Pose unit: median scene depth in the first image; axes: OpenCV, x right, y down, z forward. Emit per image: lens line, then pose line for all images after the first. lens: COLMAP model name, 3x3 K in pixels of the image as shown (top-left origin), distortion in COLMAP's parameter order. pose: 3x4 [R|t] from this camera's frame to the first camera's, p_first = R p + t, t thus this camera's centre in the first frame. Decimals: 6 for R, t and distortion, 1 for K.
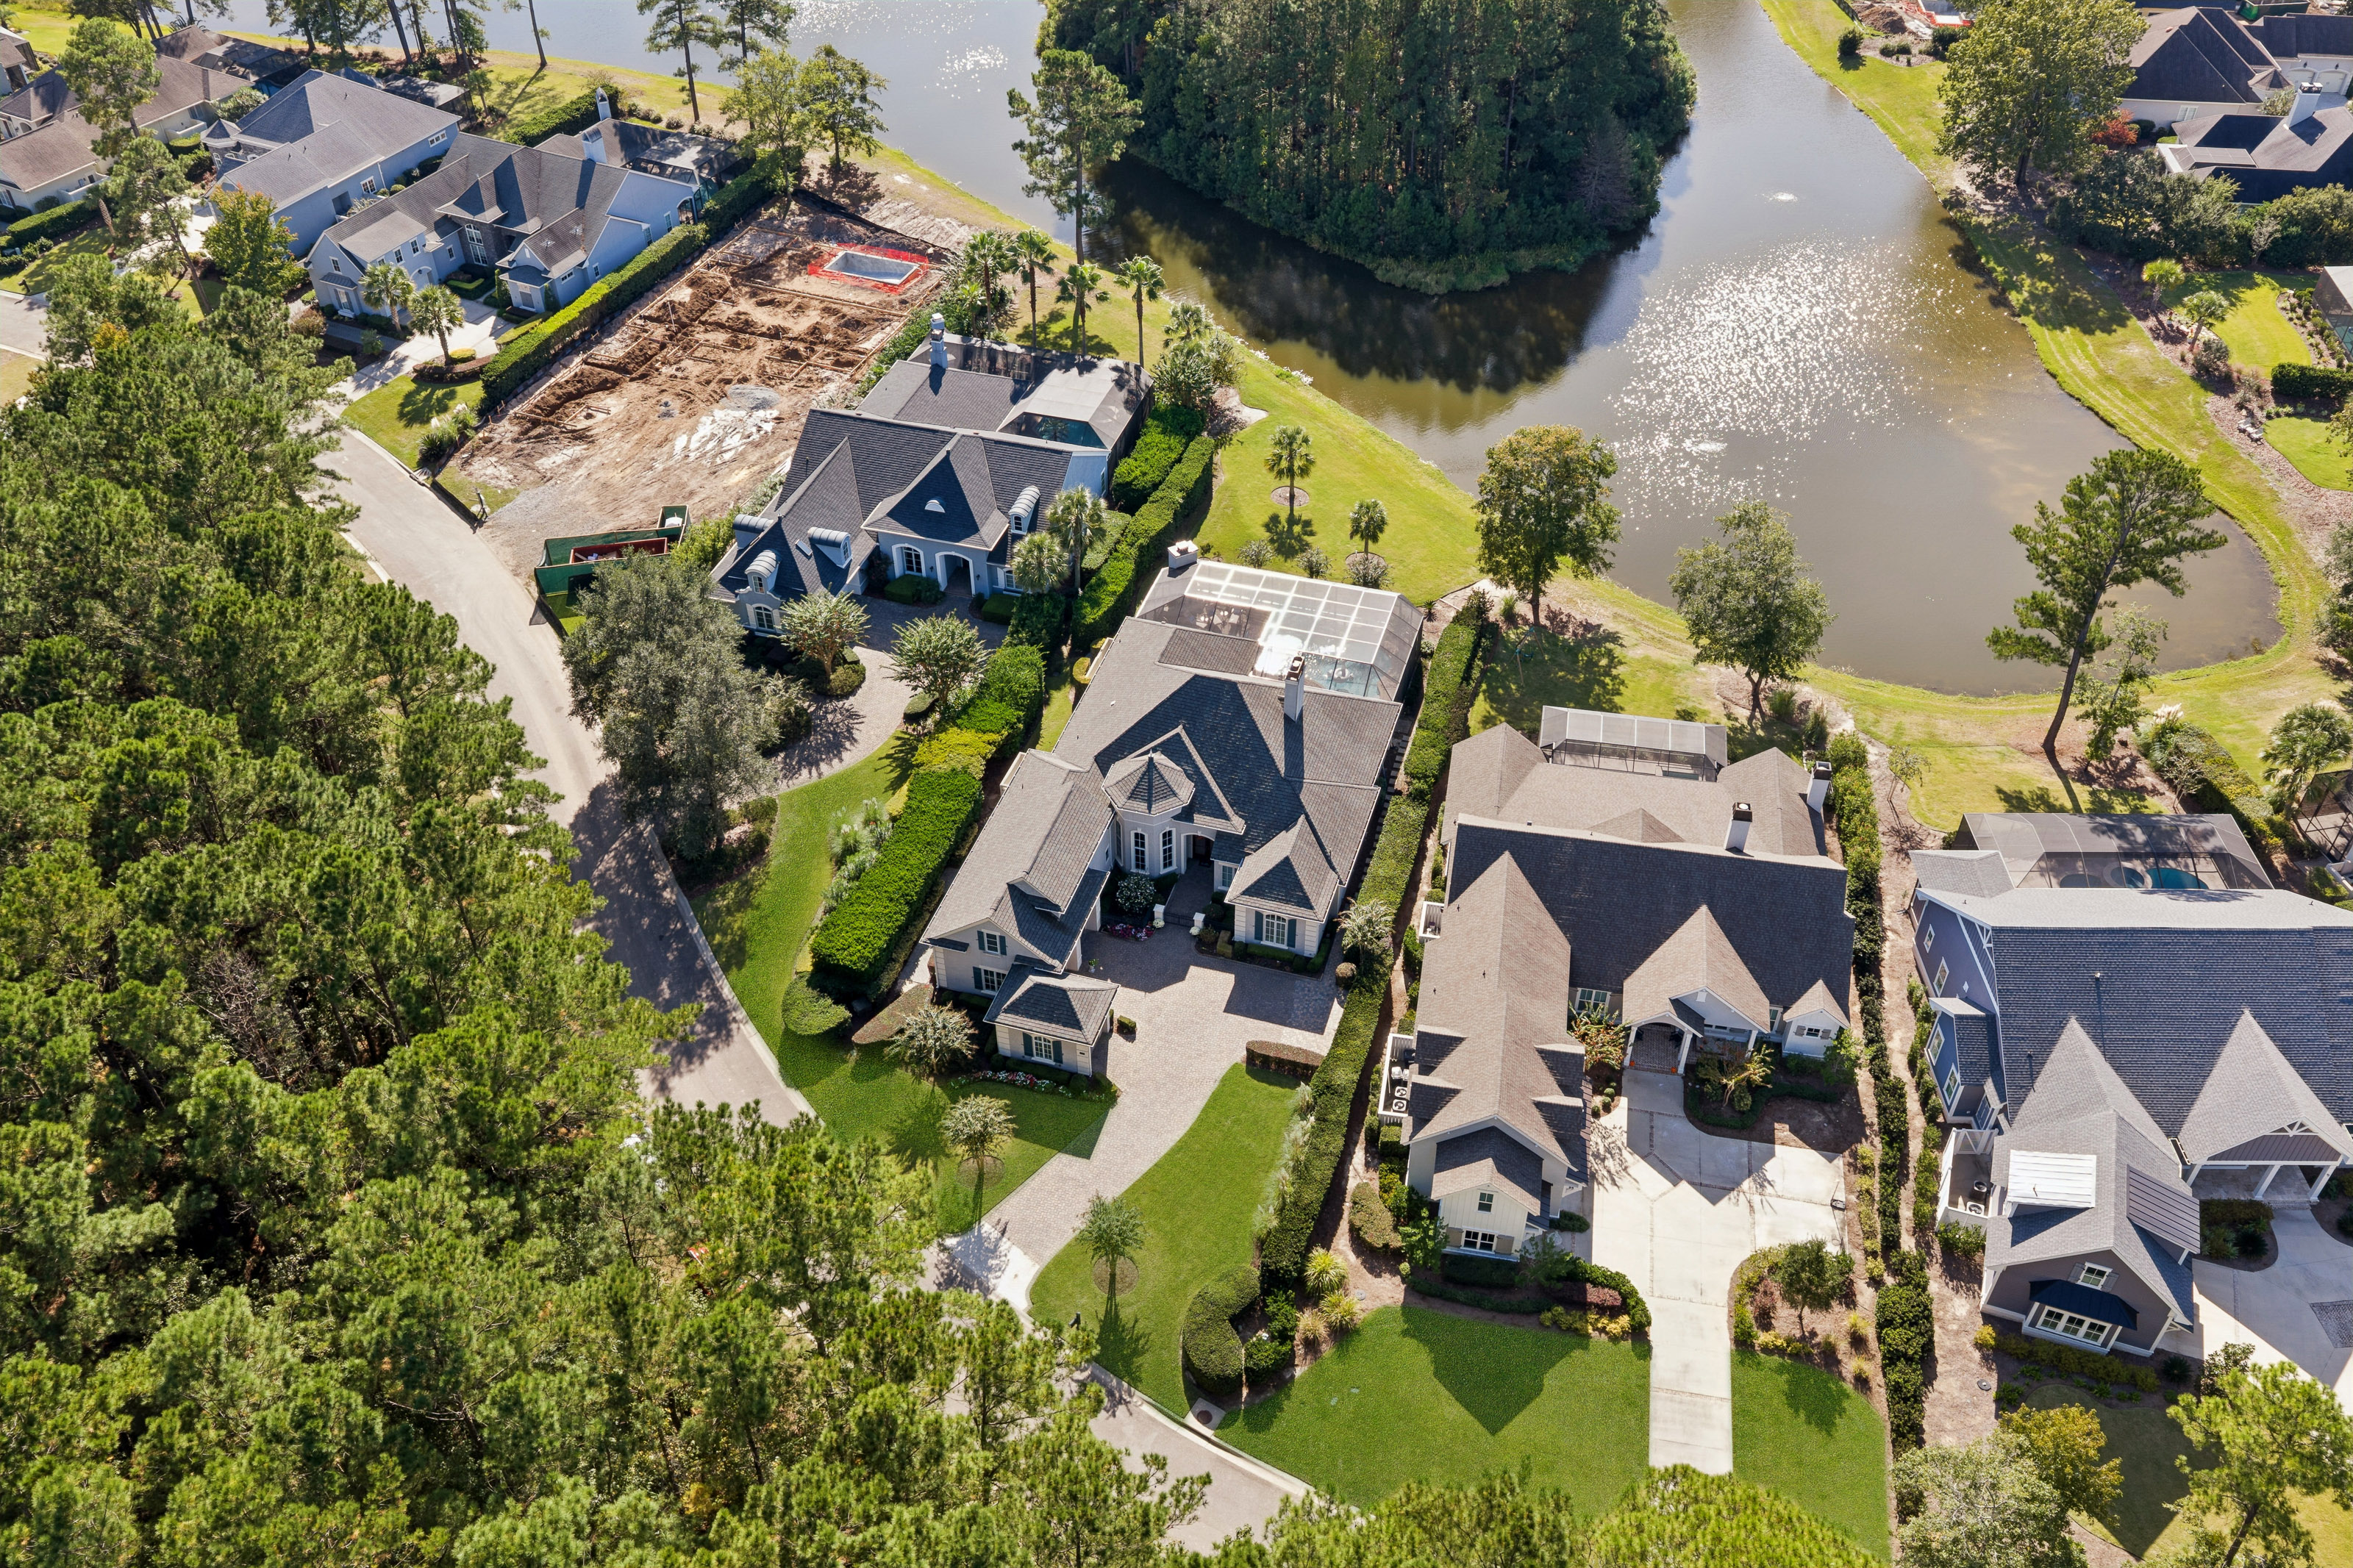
lens RADIAL K [[1931.5, 0, 1175.5], [0, 1931.5, 820.0], [0, 0, 1]] dist [0.005638, -0.009137]
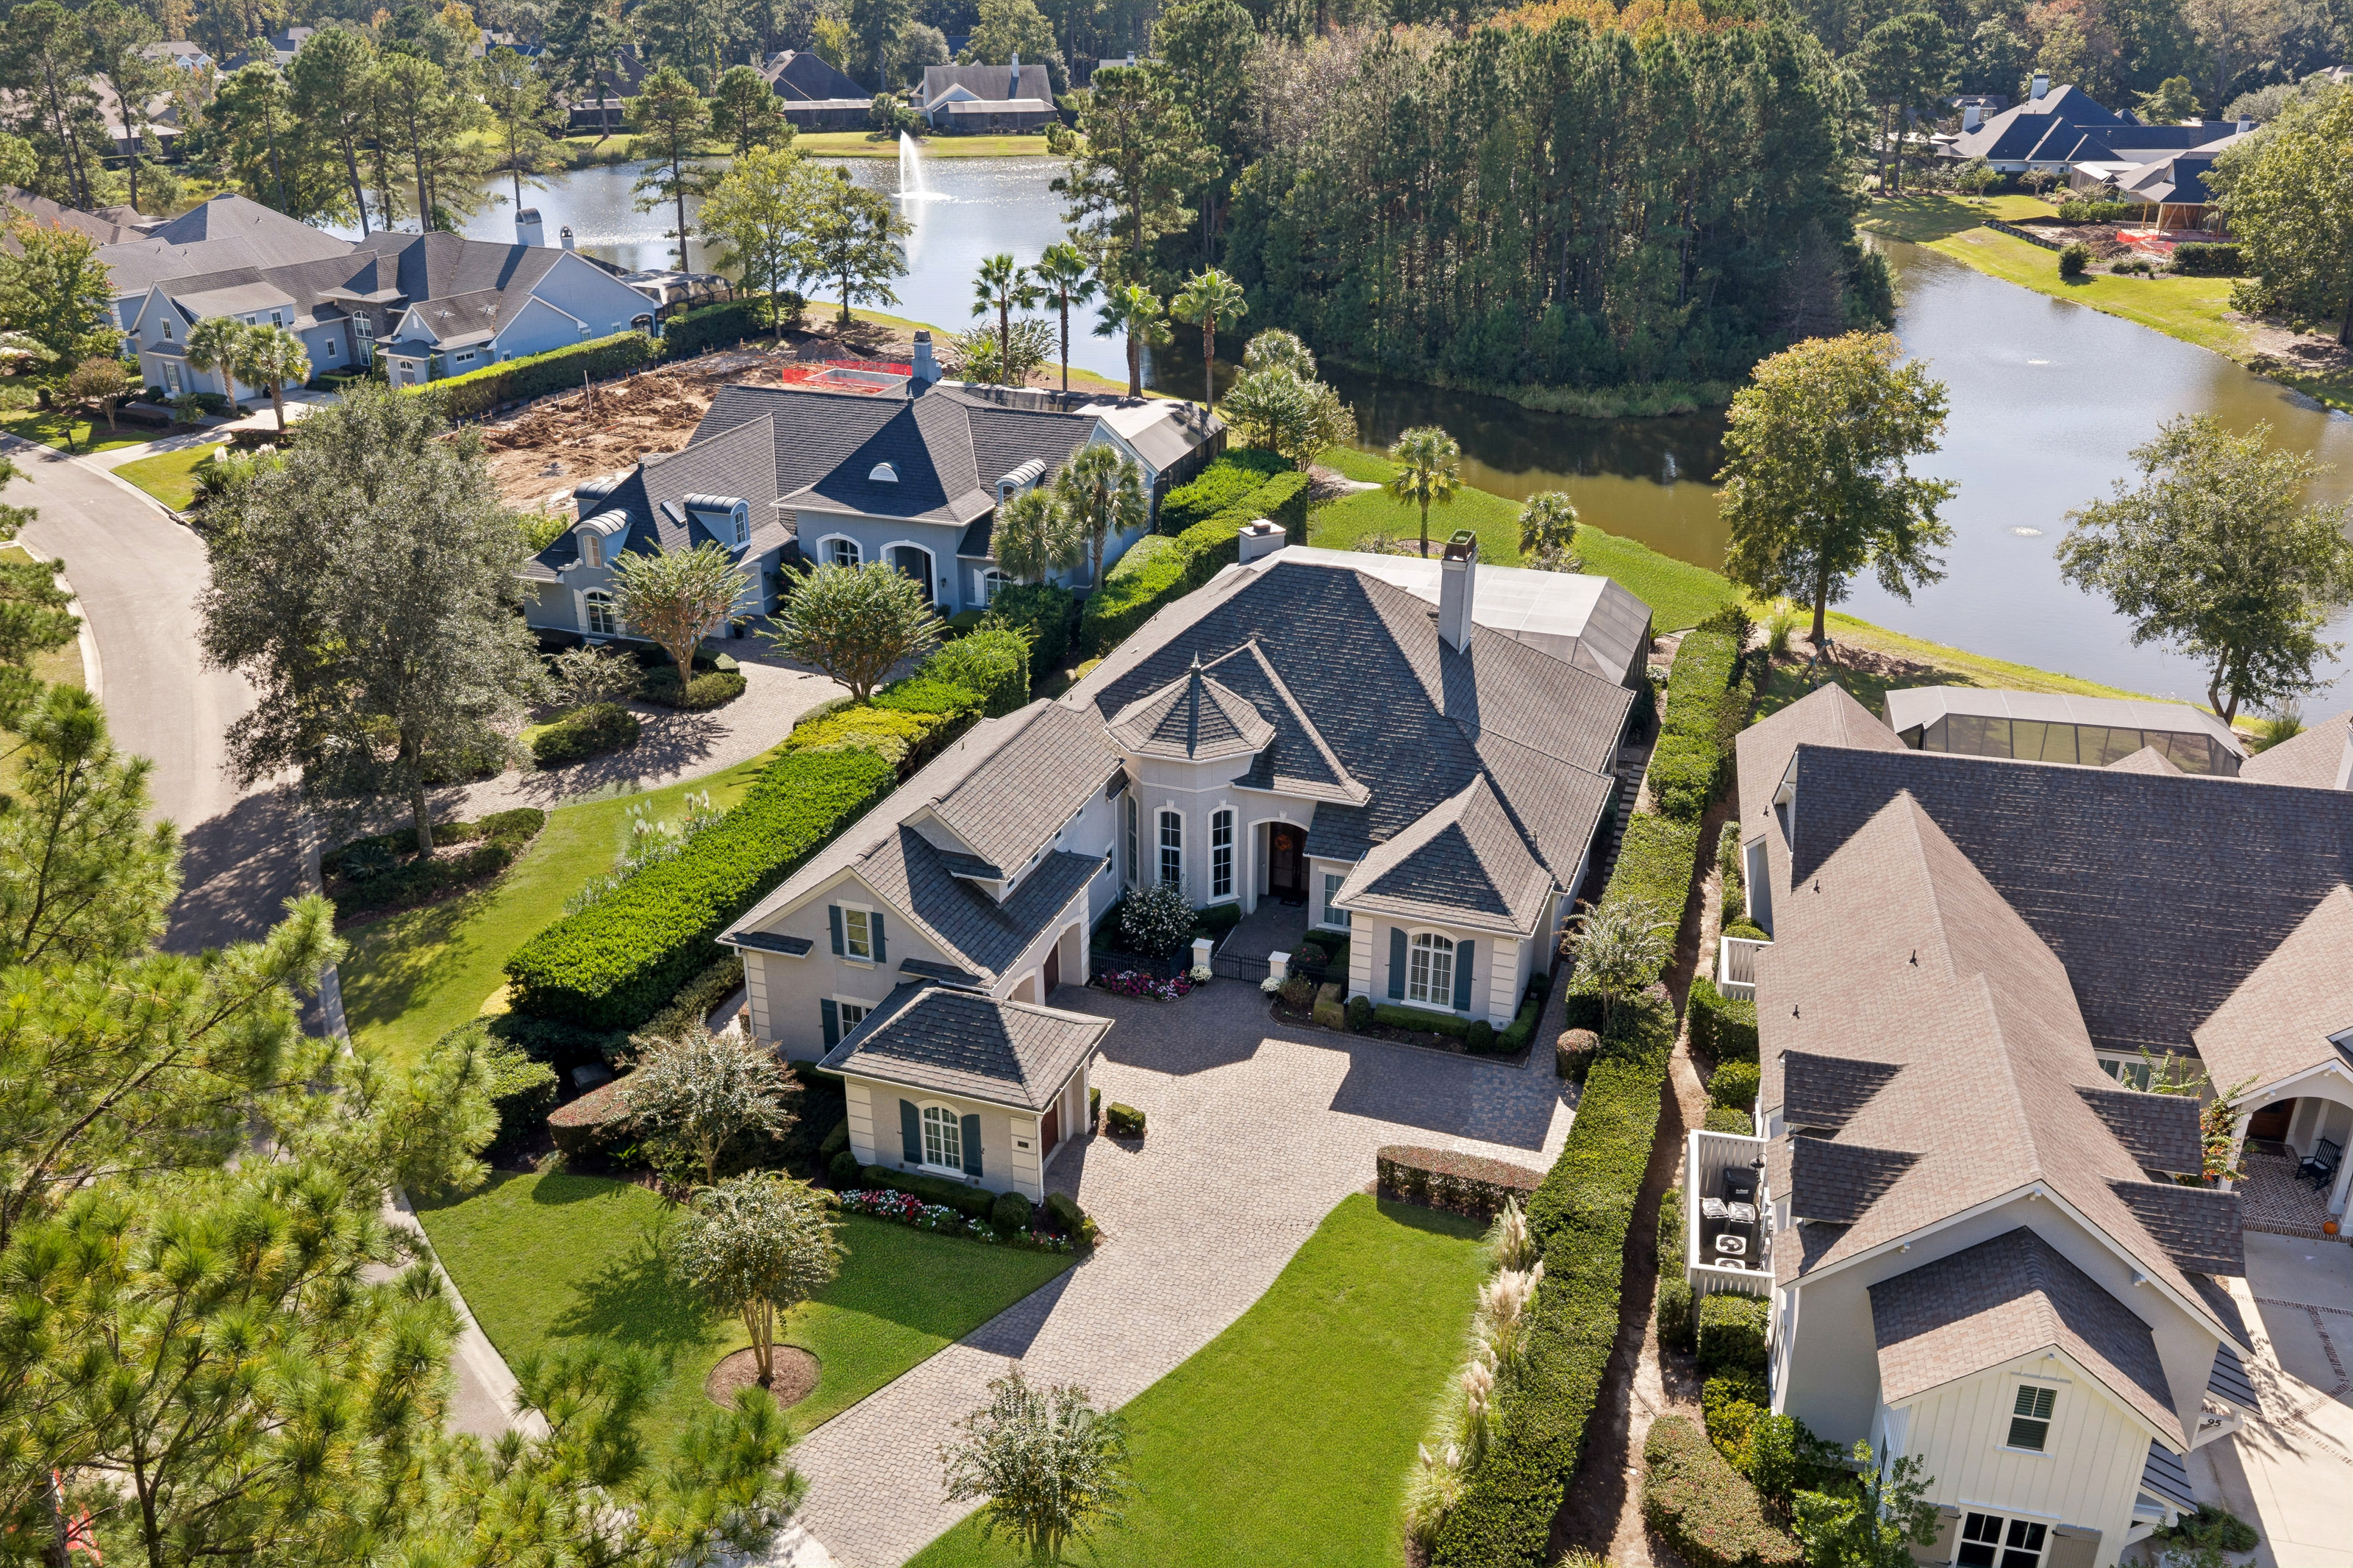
lens RADIAL K [[1931.5, 0, 1175.5], [0, 1931.5, 820.0], [0, 0, 1]] dist [0.005638, -0.009137]
pose [[0.998817, 0.019860, -0.044380, 0.006637], [-0.032278, 0.953468, -0.299761, 0.174011], [0.036362, 0.300839, 0.952981, 0.507887]]
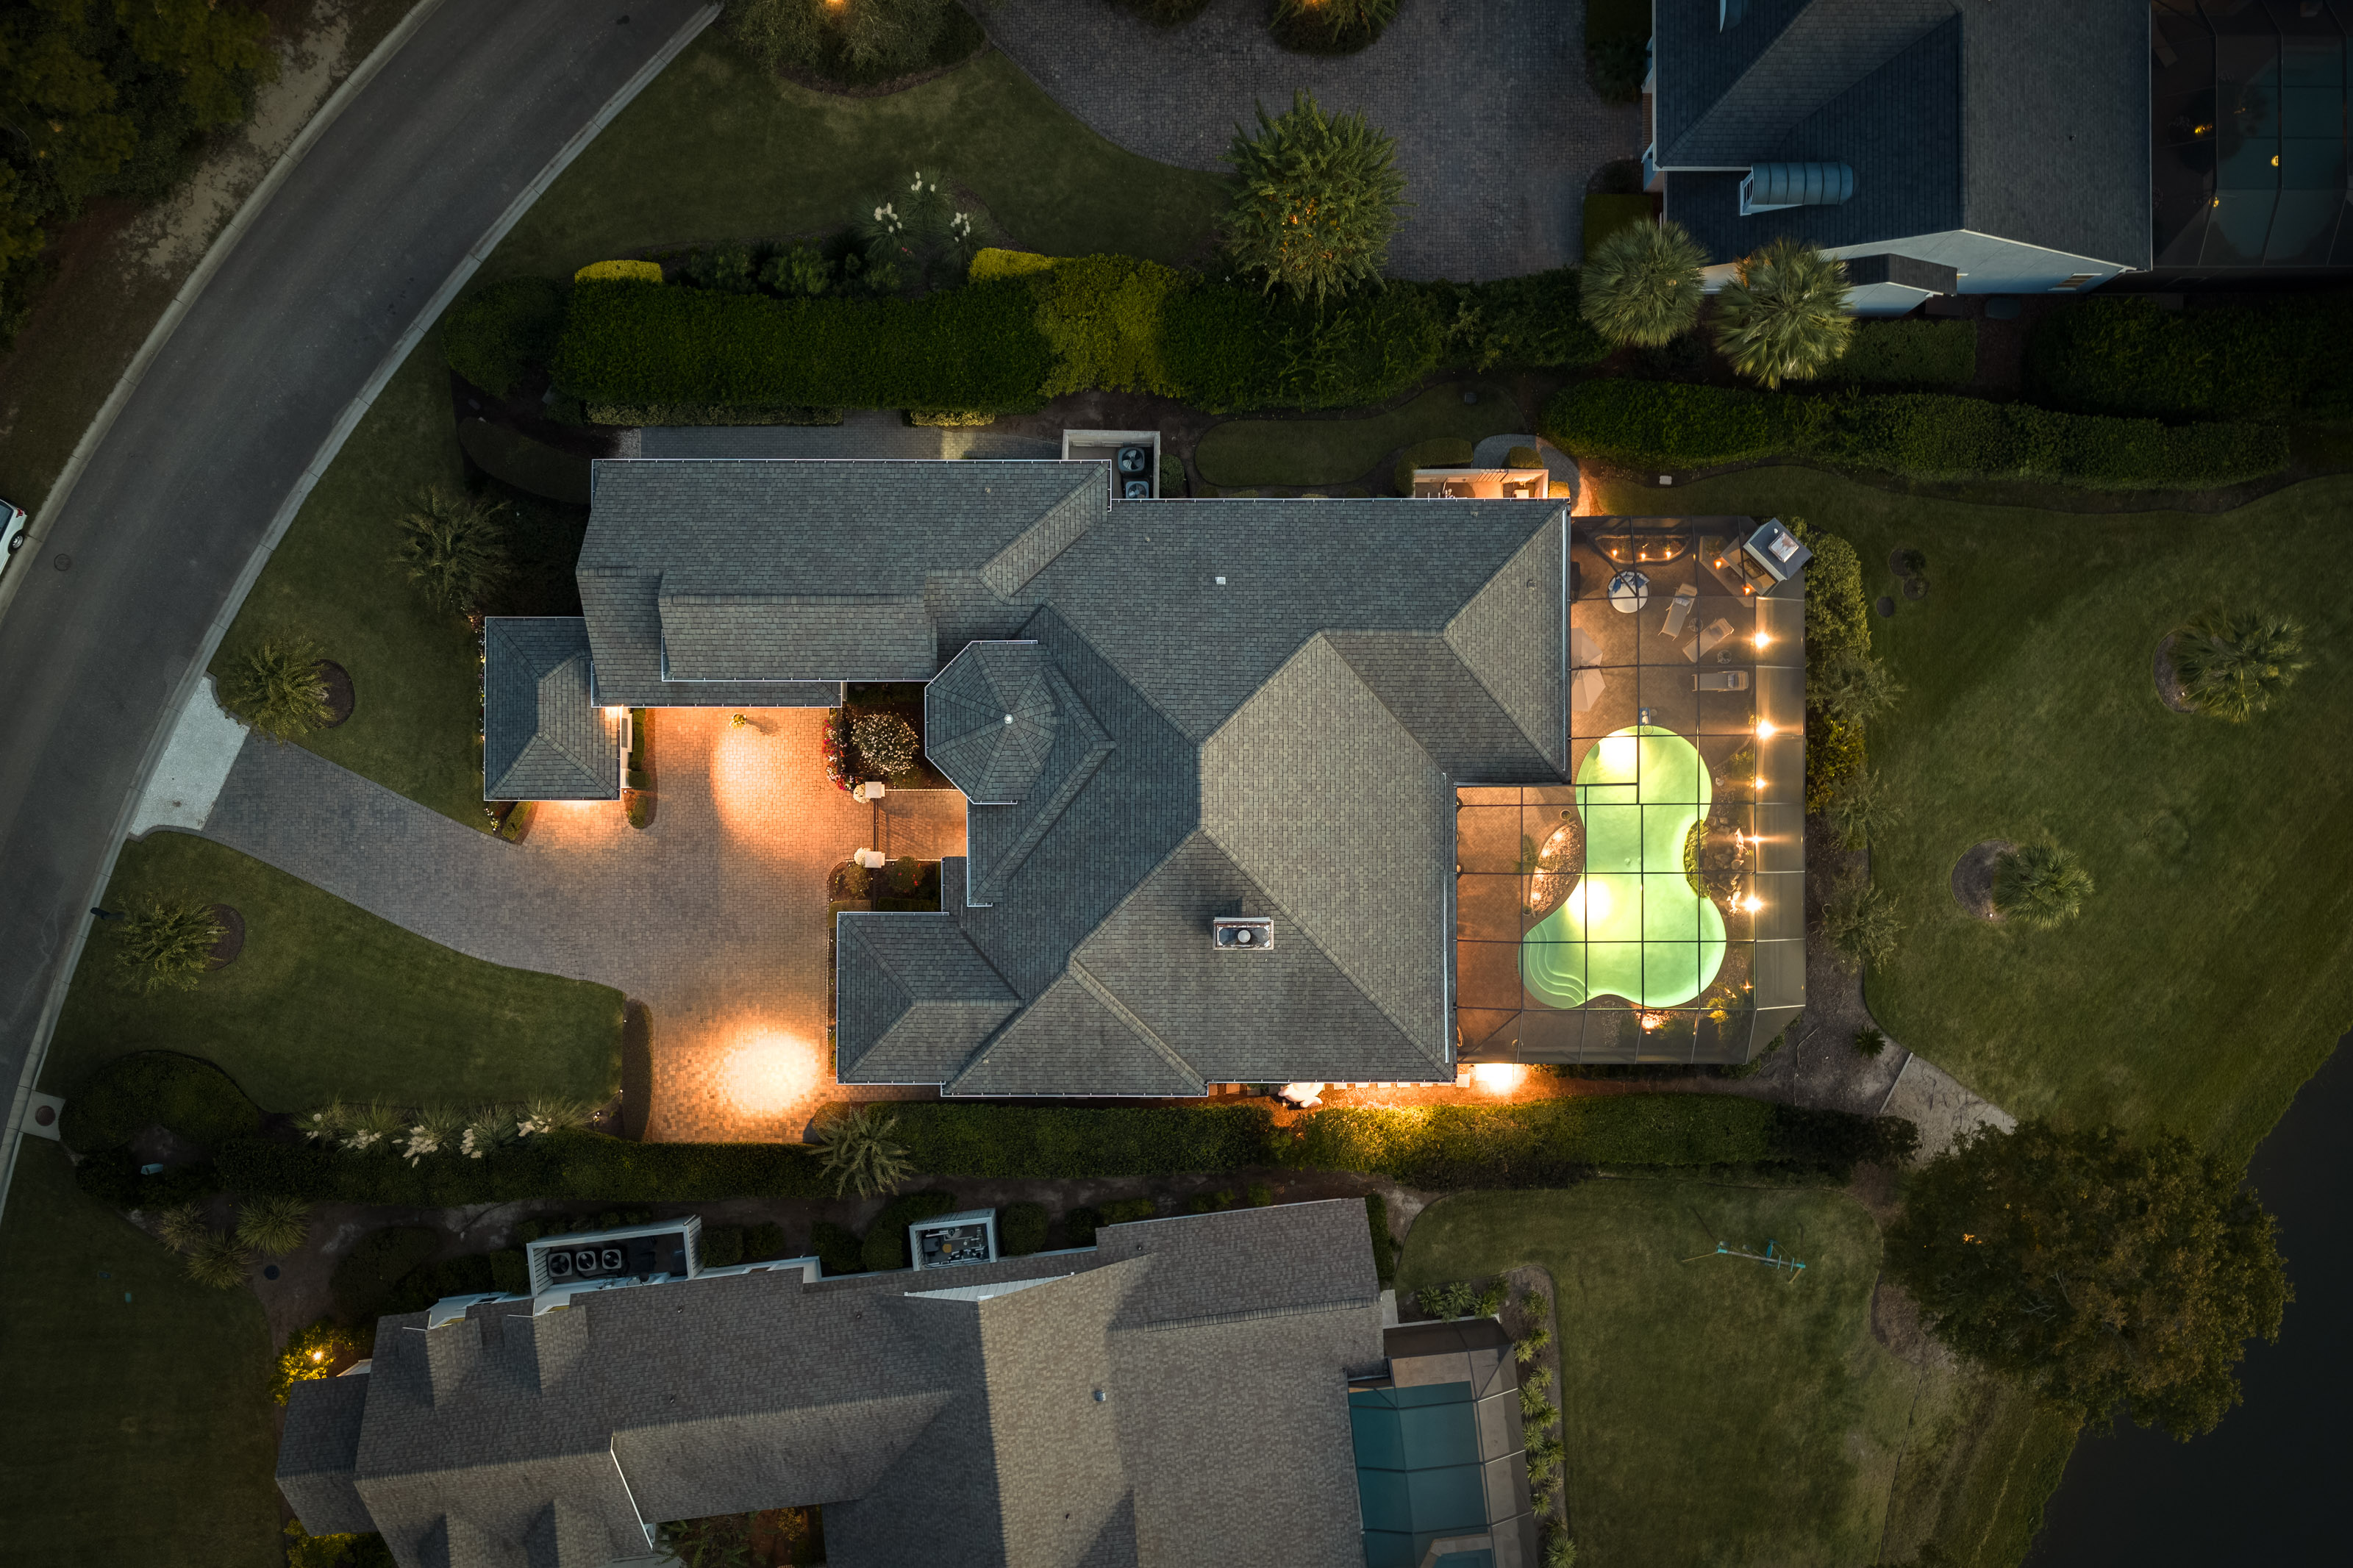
lens RADIAL K [[1941.5, 0, 1176.5], [0, 1941.5, 784.0], [0, 0, 1]] dist [0.006199, 0.001656]
pose [[0.295892, 0.954369, -0.040351, 0.042751], [-0.613630, 0.222283, 0.757660, -0.479548], [0.732056, -0.199425, 0.651401, 0.693876]]
